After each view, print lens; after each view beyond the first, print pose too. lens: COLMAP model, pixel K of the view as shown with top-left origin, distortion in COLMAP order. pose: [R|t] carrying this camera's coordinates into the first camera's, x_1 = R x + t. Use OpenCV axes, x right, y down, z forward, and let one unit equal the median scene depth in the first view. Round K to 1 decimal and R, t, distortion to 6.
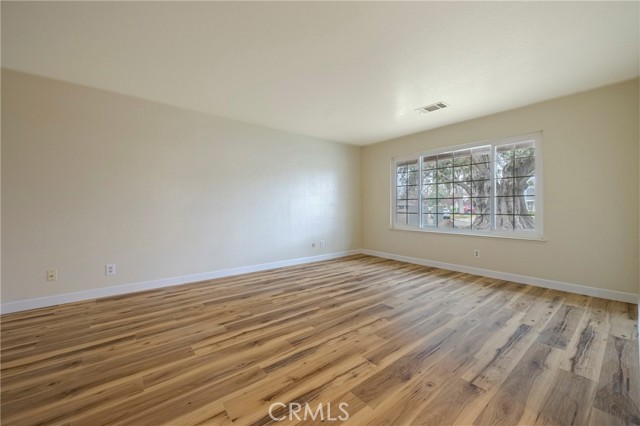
lens RADIAL K [[253.9, 0, 318.9], [0, 253.9, 209.4], [0, 0, 1]] dist [-0.001164, 0.000240]
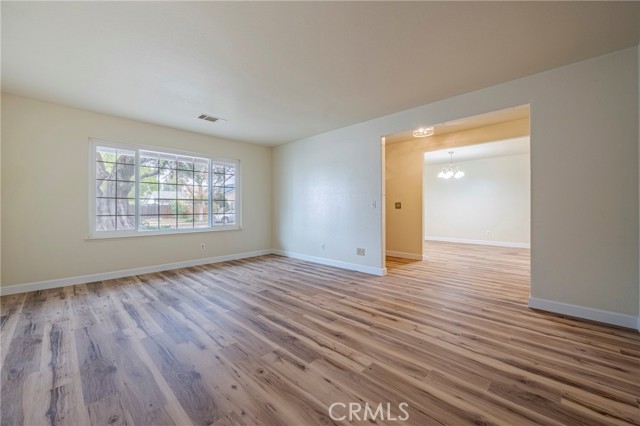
lens RADIAL K [[253.9, 0, 318.6], [0, 253.9, 211.2], [0, 0, 1]] dist [-0.001164, 0.000240]
pose [[-0.130424, -0.007913, 0.991427, -1.098357], [0.007847, 0.999929, 0.009013, -0.005066], [-0.991427, 0.008955, -0.130353, 1.035708]]
